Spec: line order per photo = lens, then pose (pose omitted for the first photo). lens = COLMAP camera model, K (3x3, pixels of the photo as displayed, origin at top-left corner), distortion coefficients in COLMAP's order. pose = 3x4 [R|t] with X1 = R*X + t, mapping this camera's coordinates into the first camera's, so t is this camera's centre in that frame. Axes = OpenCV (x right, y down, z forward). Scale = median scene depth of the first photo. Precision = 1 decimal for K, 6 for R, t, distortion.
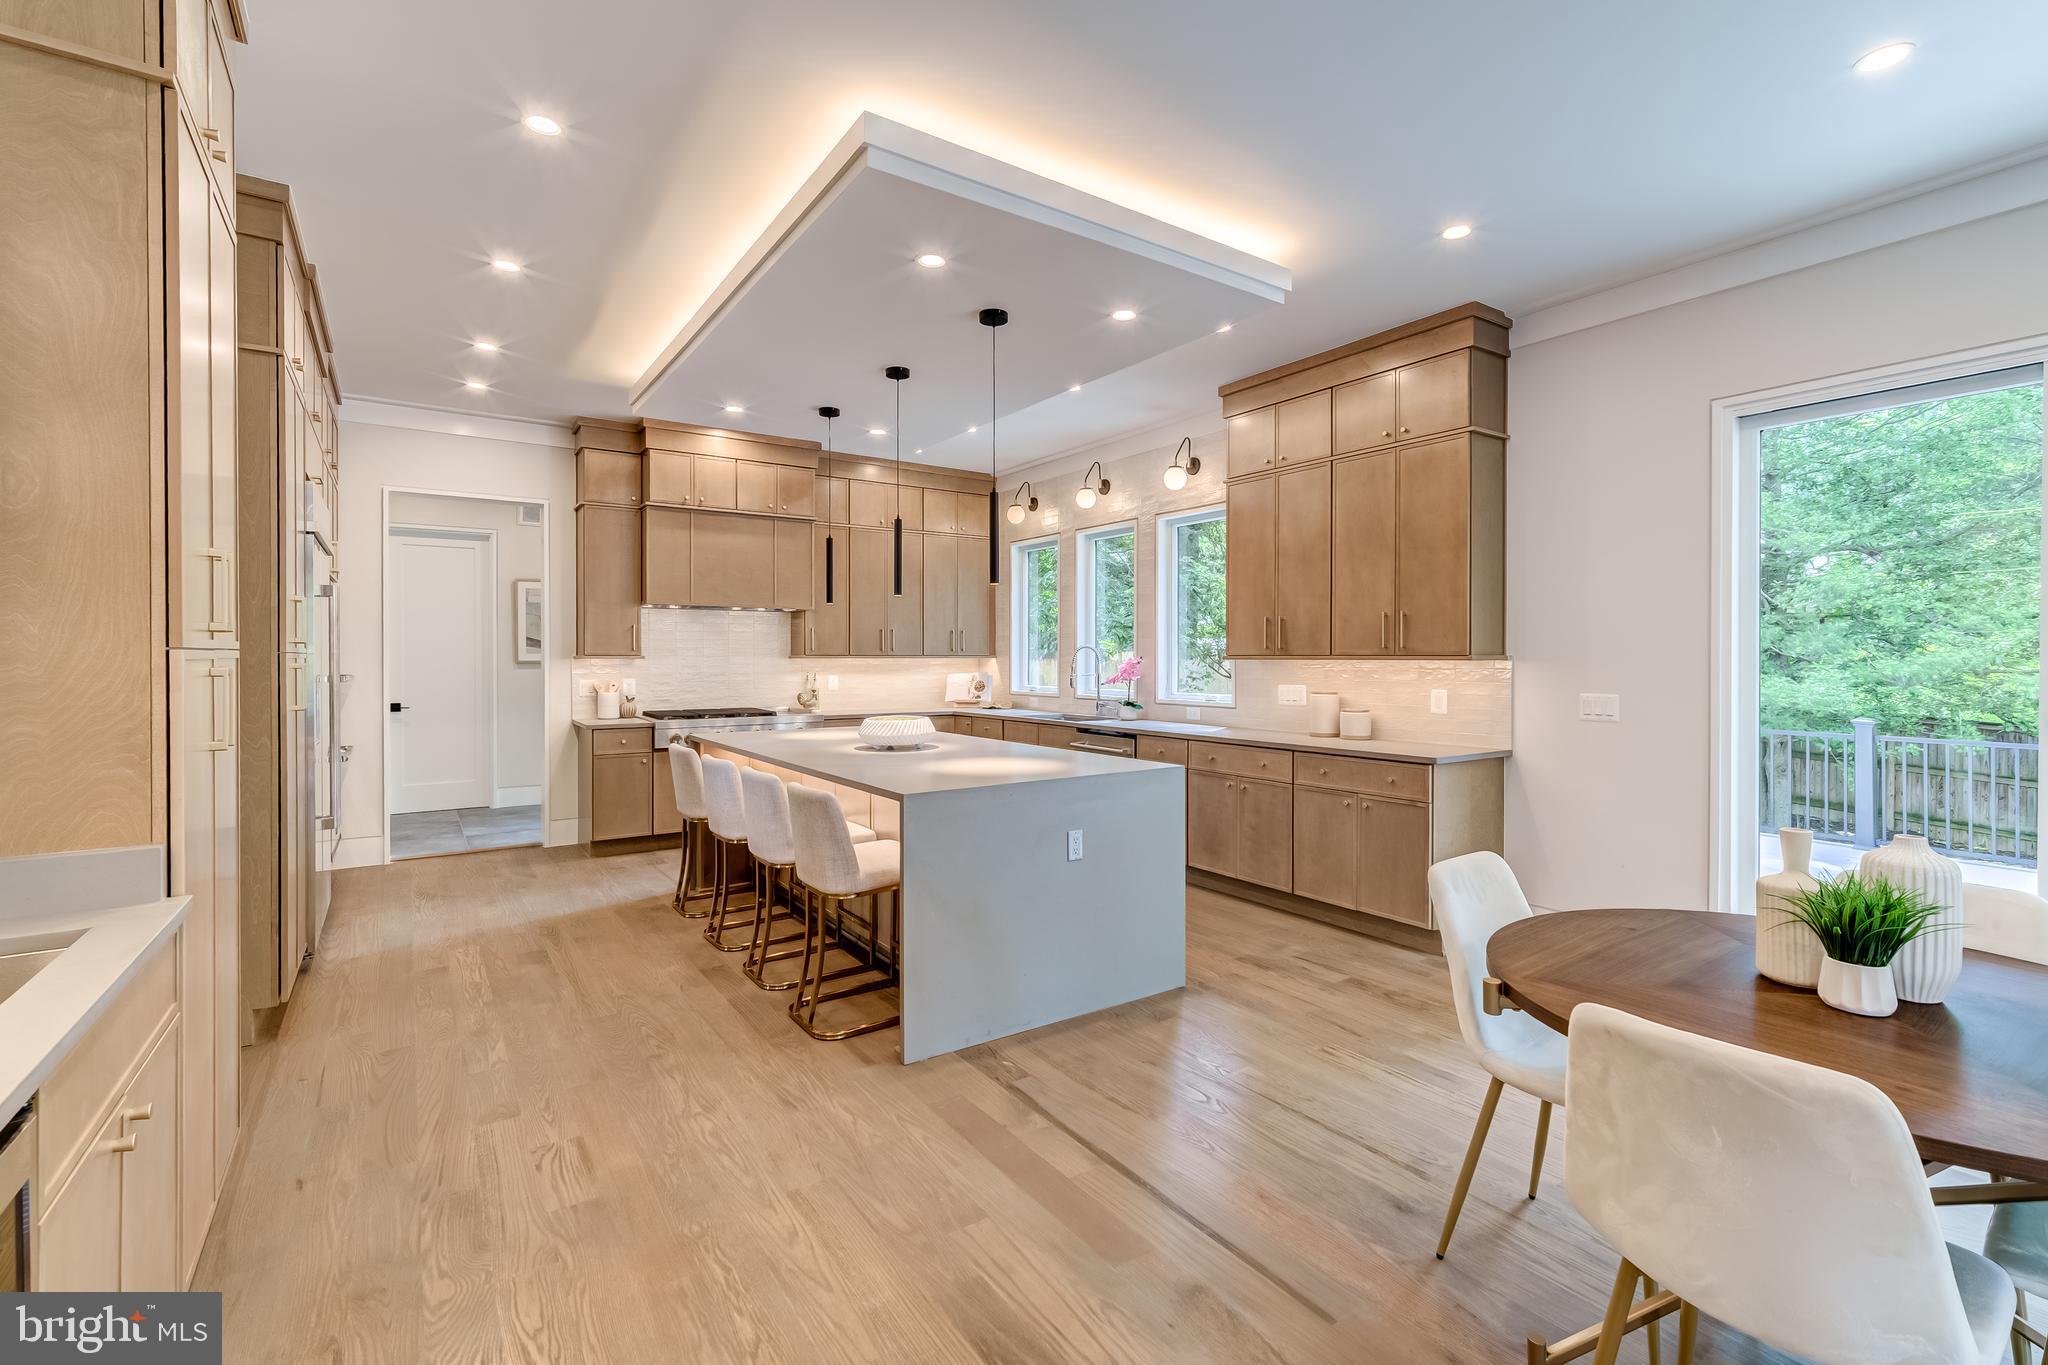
lens RADIAL K [[883.1, 0, 1028.7], [0, 883.1, 663.6], [0, 0, 1]] dist [0.003509, 0.000777]
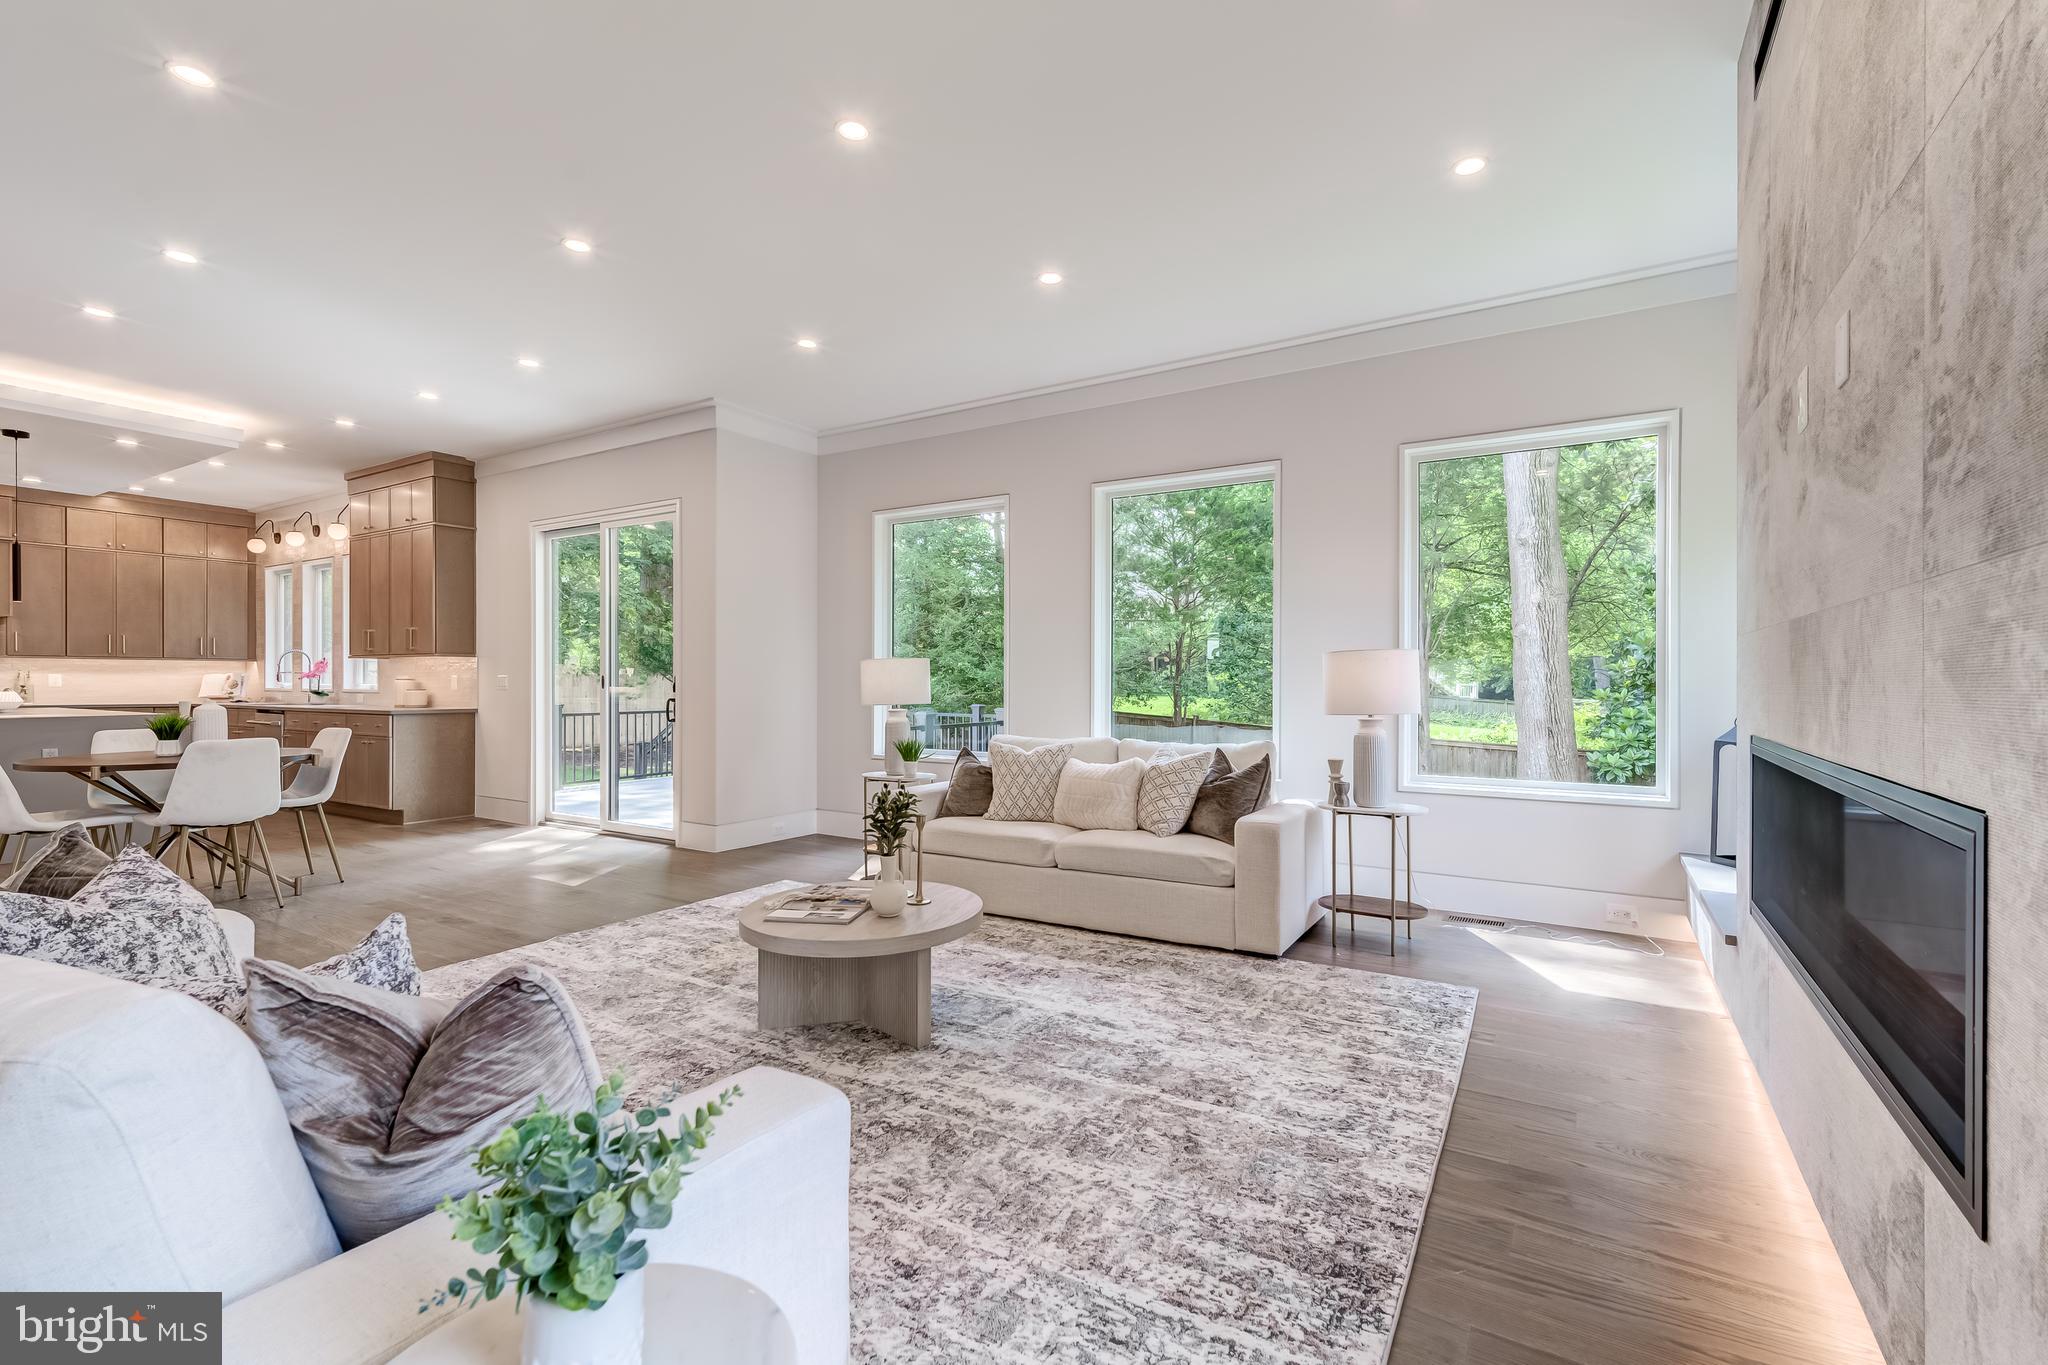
lens RADIAL K [[883.1, 0, 1034.7], [0, 883.1, 680.9], [0, 0, 1]] dist [0.003509, 0.000777]
pose [[0.916322, 0.002522, 0.400435, 0.616168], [0.000024, 0.999980, -0.006353, 0.038645], [-0.400443, 0.005831, 0.916303, -0.737213]]
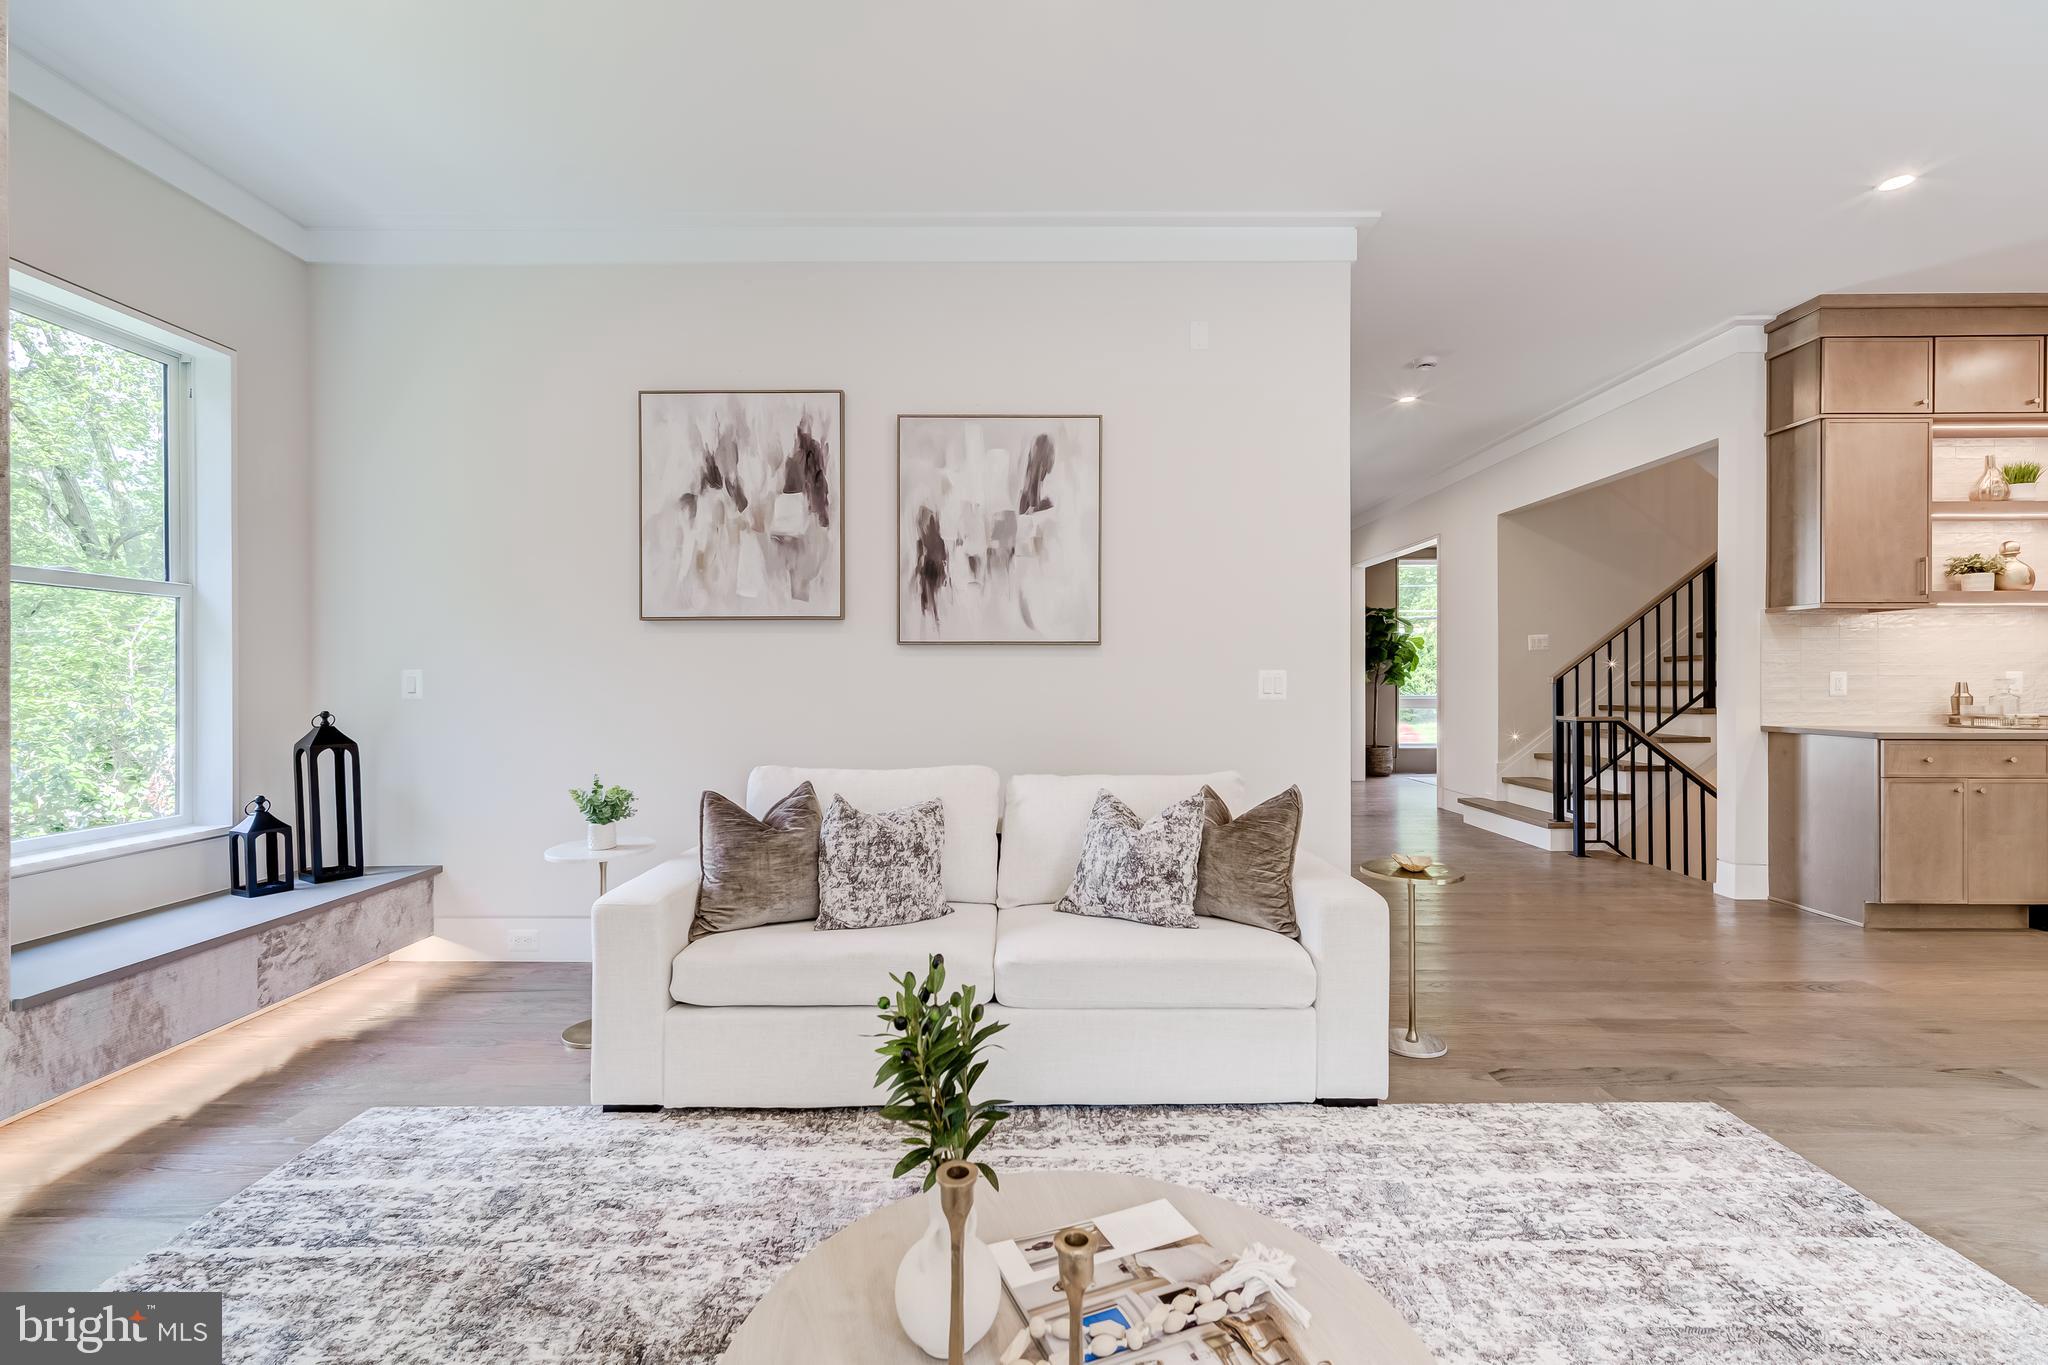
lens RADIAL K [[883.1, 0, 1008.4], [0, 883.1, 680.8], [0, 0, 1]] dist [0.003509, 0.000777]
pose [[-0.582727, 0.004285, -0.812657, 0.863764], [-0.004186, 0.999957, 0.008275, 0.035273], [0.812657, 0.008224, -0.582684, -0.163823]]
